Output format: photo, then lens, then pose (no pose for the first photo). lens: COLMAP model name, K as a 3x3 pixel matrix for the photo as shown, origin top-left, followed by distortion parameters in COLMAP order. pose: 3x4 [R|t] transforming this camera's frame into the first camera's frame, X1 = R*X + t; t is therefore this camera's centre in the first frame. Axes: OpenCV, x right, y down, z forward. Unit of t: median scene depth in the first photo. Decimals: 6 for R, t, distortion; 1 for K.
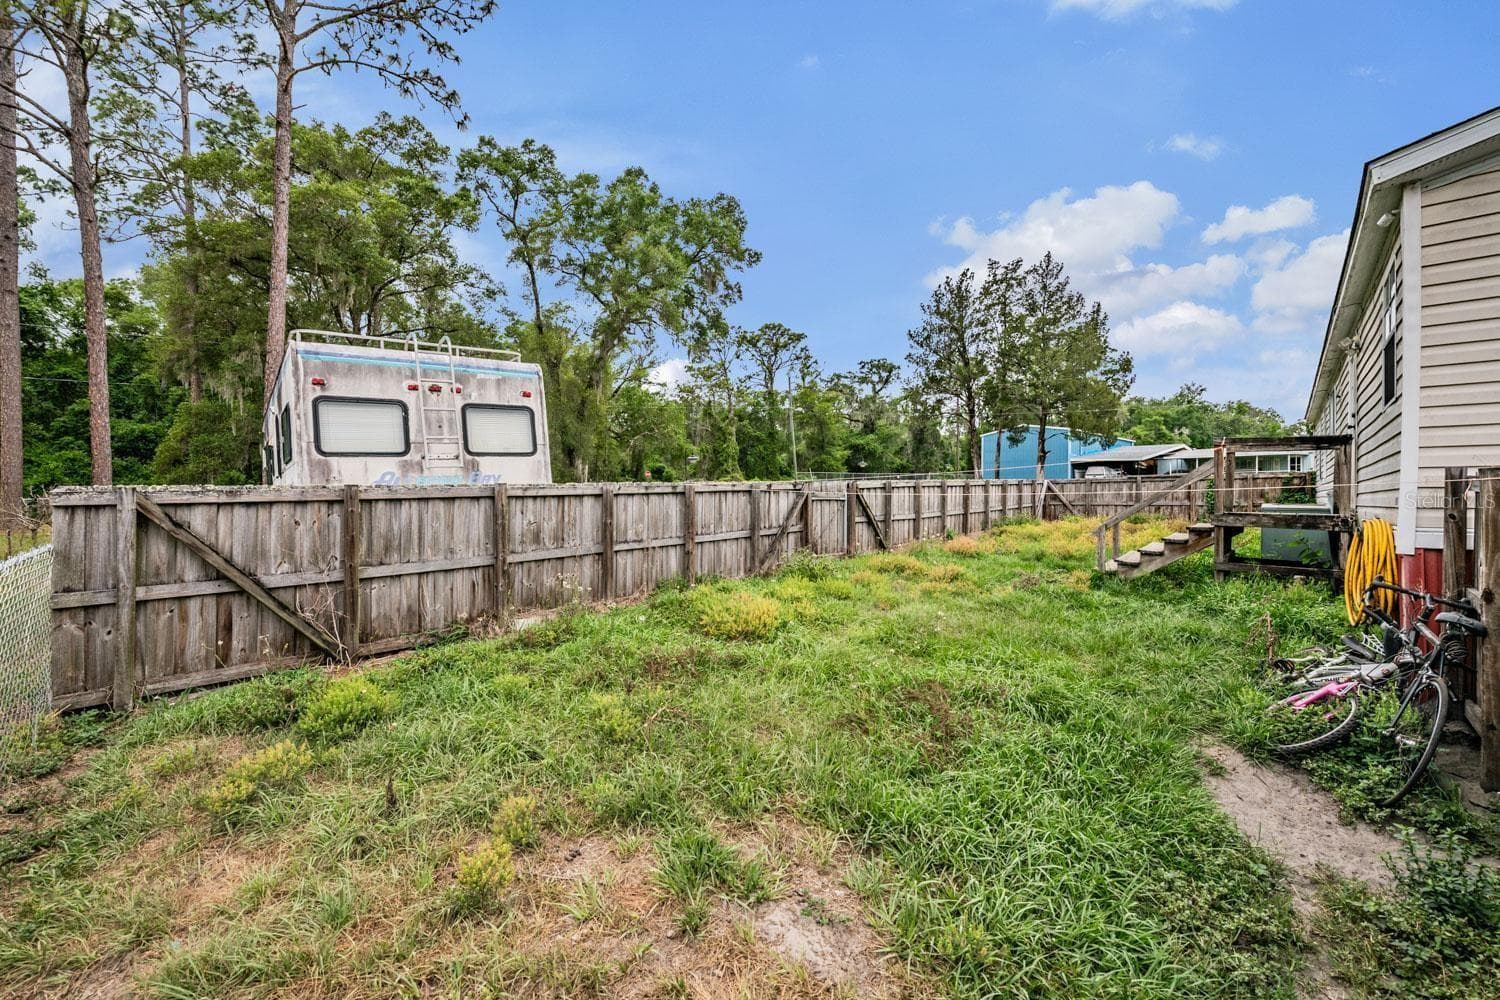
lens RADIAL K [[592.6, 0, 751.9], [0, 592.6, 492.0], [0, 0, 1]] dist [-0.003364, -0.005346]
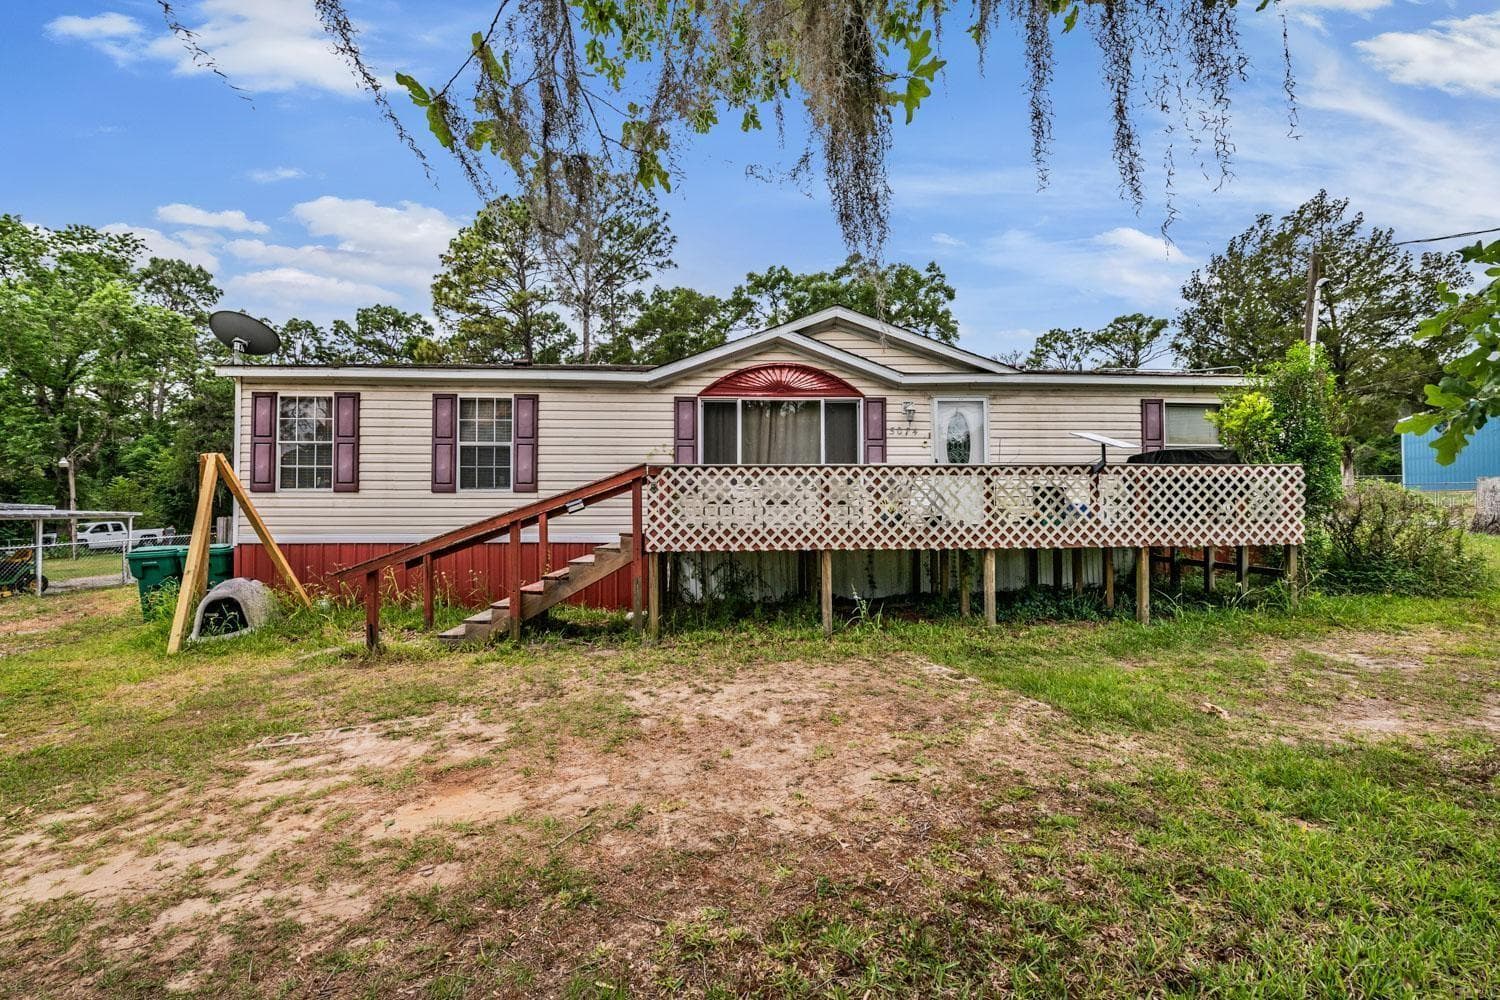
lens RADIAL K [[592.6, 0, 751.9], [0, 592.6, 492.0], [0, 0, 1]] dist [-0.003364, -0.005346]
pose [[0.712586, -0.028537, -0.701004, 0.344736], [0.012665, 0.999533, -0.027815, -0.000924], [0.701470, 0.010943, 0.712615, -0.039919]]
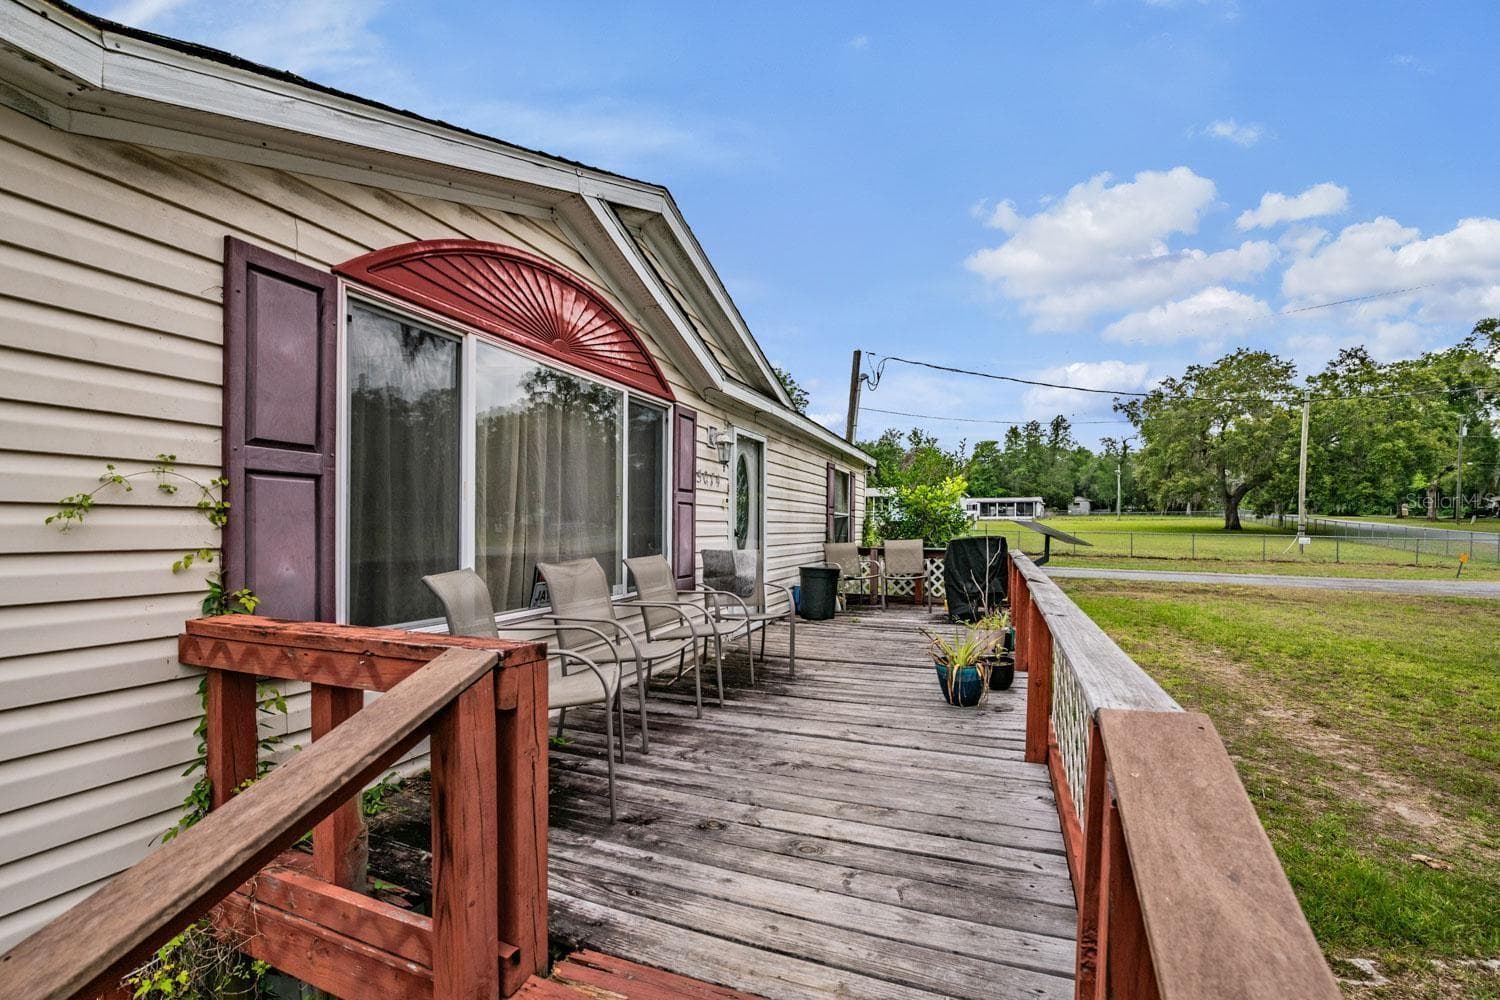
lens RADIAL K [[616.3, 0, 749.5], [0, 616.3, 533.0], [0, 0, 1]] dist [-0.000823, -0.000248]
pose [[0.943163, -0.000331, 0.332330, 0.248708], [-0.005823, 0.999830, 0.017522, -0.013373], [-0.332279, -0.018461, 0.943000, 0.008475]]
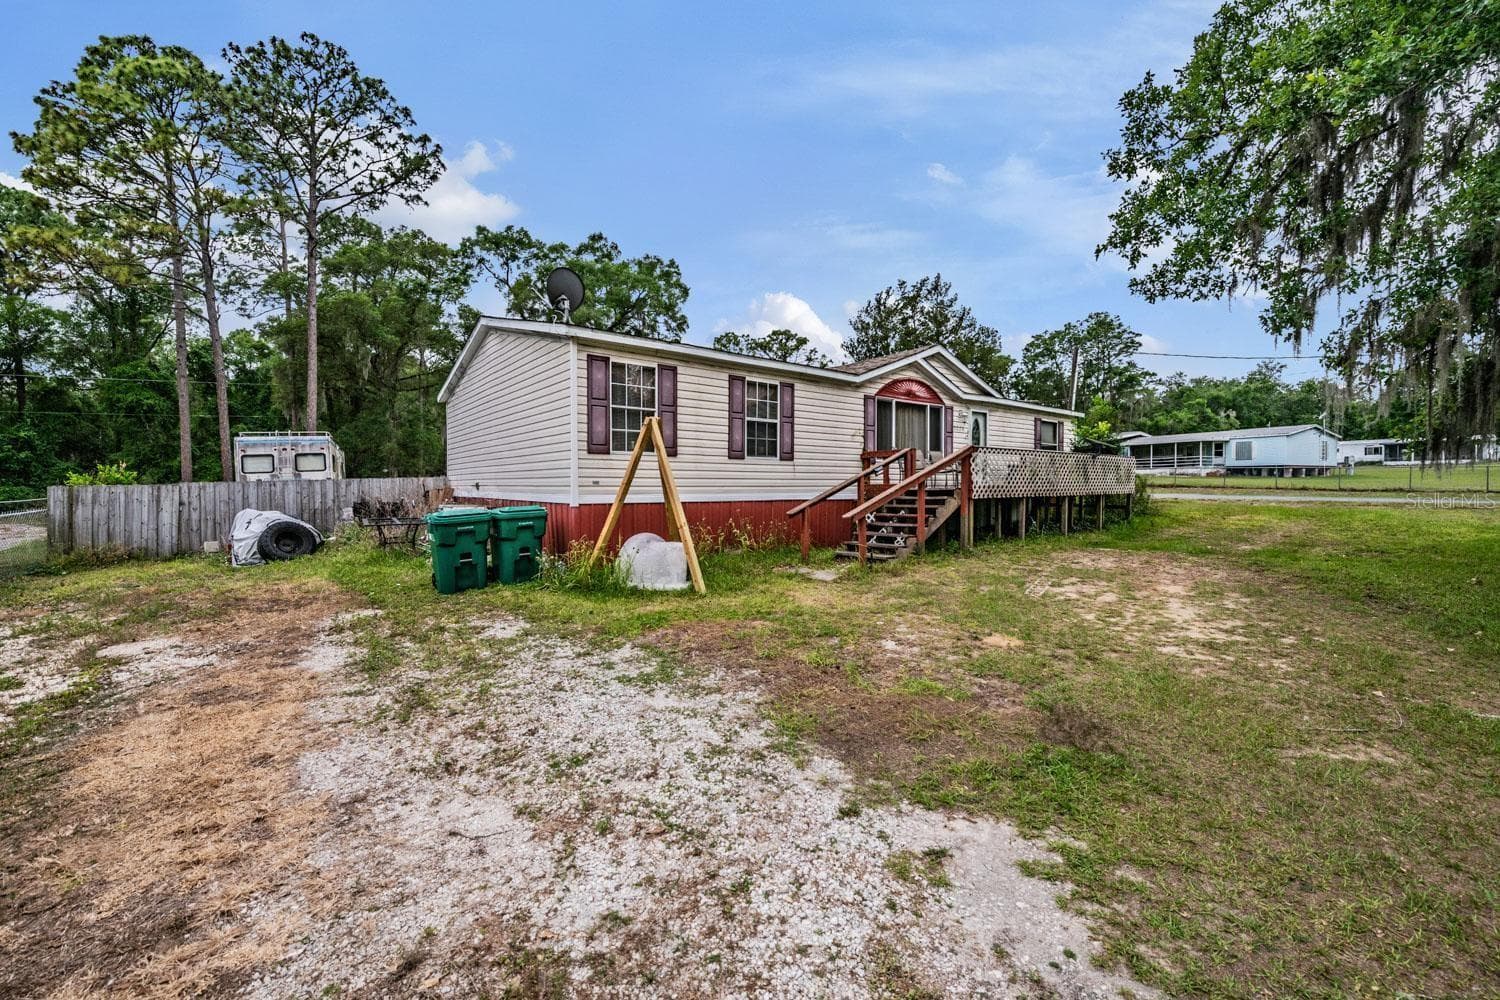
lens RADIAL K [[592.6, 0, 751.9], [0, 592.6, 492.0], [0, 0, 1]] dist [-0.003364, -0.005346]
pose [[0.985879, -0.007721, -0.167281, 0.229878], [0.010678, 0.999802, 0.016780, 0.000940], [0.167119, -0.018330, 0.985766, -0.153088]]
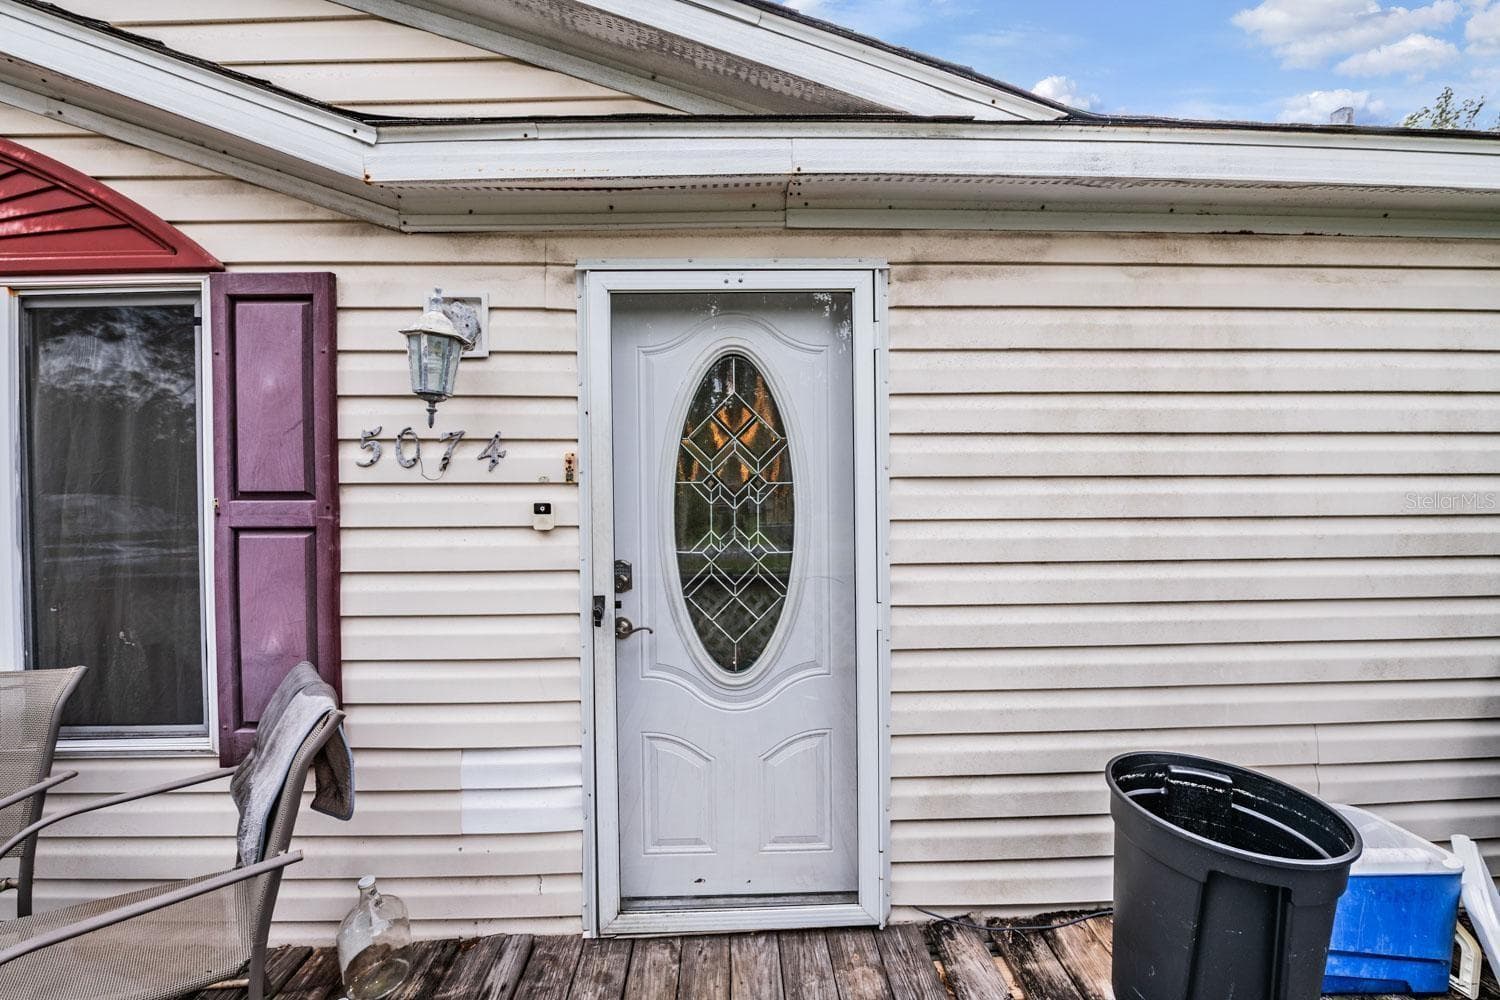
lens RADIAL K [[592.6, 0, 751.9], [0, 592.6, 492.0], [0, 0, 1]] dist [-0.003364, -0.005346]
pose [[0.689209, -0.004751, -0.724547, 0.301008], [0.016694, 0.999817, 0.009324, -0.017207], [0.724370, -0.018521, 0.689162, 0.079656]]
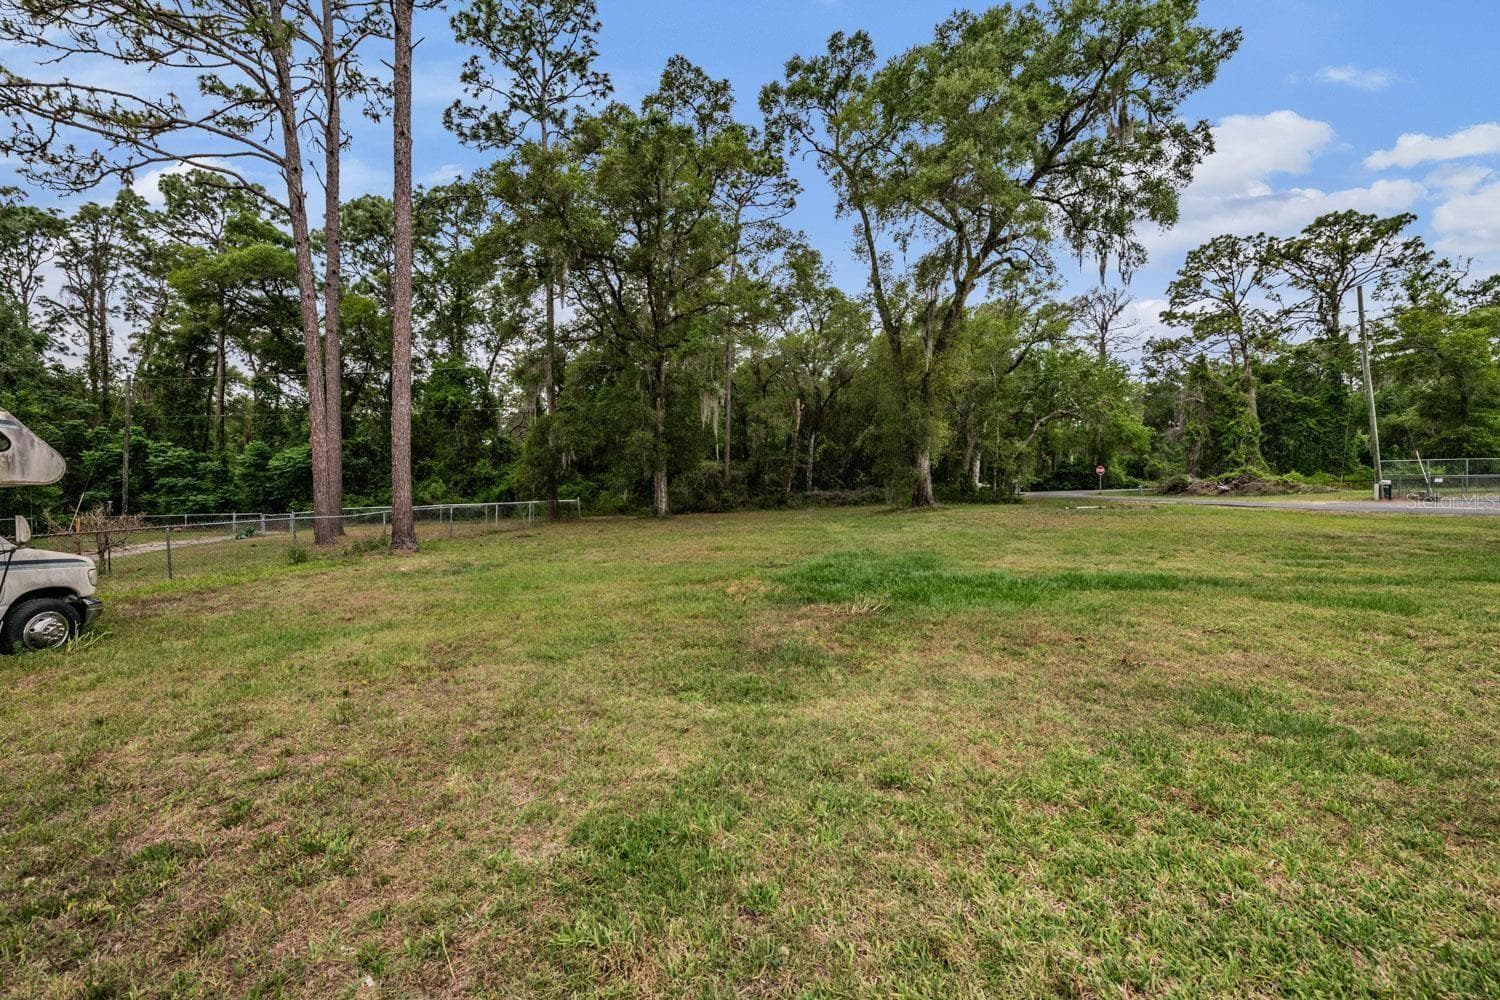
lens RADIAL K [[592.6, 0, 751.9], [0, 592.6, 492.0], [0, 0, 1]] dist [-0.003364, -0.005346]
pose [[0.711323, -0.004565, -0.702850, 0.043468], [0.004803, 0.999987, -0.001634, -0.005293], [0.702849, -0.002213, 0.711336, 0.222110]]
